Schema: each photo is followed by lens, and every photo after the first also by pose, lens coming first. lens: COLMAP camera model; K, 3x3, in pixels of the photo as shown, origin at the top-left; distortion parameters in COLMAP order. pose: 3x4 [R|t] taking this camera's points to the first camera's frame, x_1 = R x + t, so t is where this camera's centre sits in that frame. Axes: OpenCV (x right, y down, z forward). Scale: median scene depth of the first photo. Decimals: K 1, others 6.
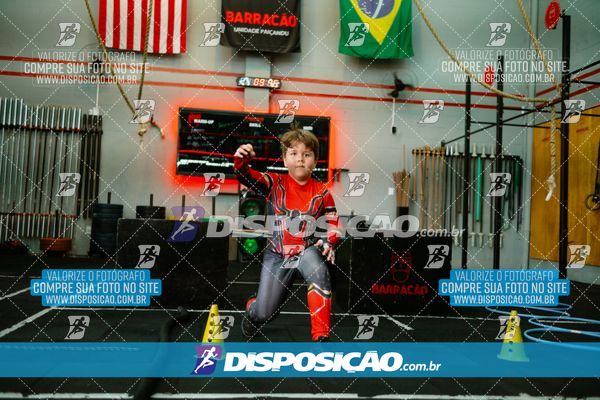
lens RADIAL K [[615.6, 0, 302.6], [0, 615.6, 194.9], [0, 0, 1]] dist [0.025833, 0.000000]
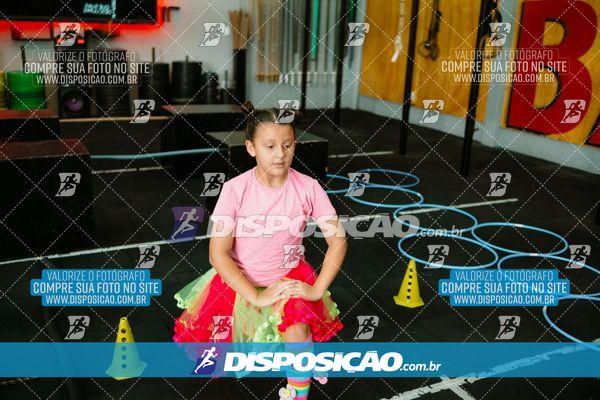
lens RADIAL K [[615.6, 0, 297.2], [0, 615.6, 196.4], [0, 0, 1]] dist [0.025833, 0.000000]
pose [[0.953633, -0.088604, 0.287635, -0.044521], [-0.014754, 0.940773, 0.338716, -0.089213], [-0.300611, -0.327254, 0.895845, 0.056695]]
